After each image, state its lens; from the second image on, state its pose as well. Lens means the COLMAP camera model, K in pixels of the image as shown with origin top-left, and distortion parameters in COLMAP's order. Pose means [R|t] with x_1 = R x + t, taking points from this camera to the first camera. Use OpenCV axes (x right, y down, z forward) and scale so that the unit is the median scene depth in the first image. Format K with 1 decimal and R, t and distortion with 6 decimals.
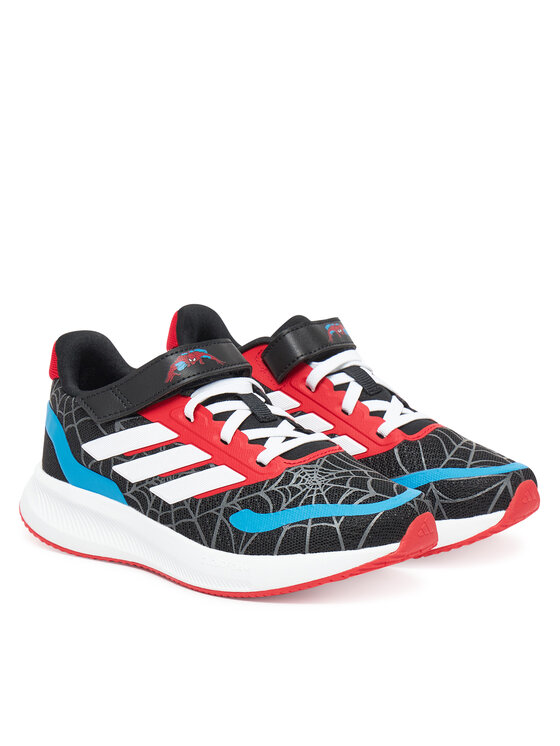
lens RADIAL K [[2180.8, 0, 280.0], [0, 2180.8, 373.1], [0, 0, 1]] dist [0.681349, 0.000000]
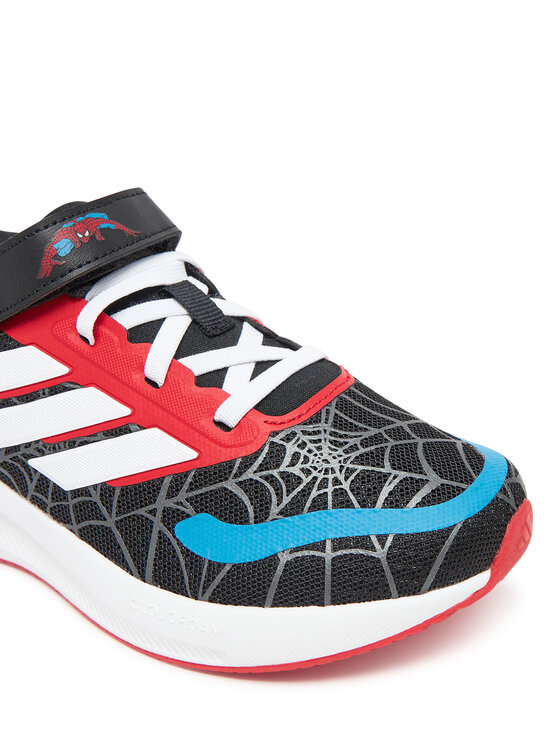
lens RADIAL K [[1051.5, 0, 281.6], [0, 1051.5, 374.9], [0, 0, 1]] dist [0.013136, 0.000000]
pose [[0.988365, -0.070041, 0.135012, -0.029102], [0.037118, 0.971895, 0.232471, -0.033228], [-0.147500, -0.224755, 0.963187, 0.731340]]
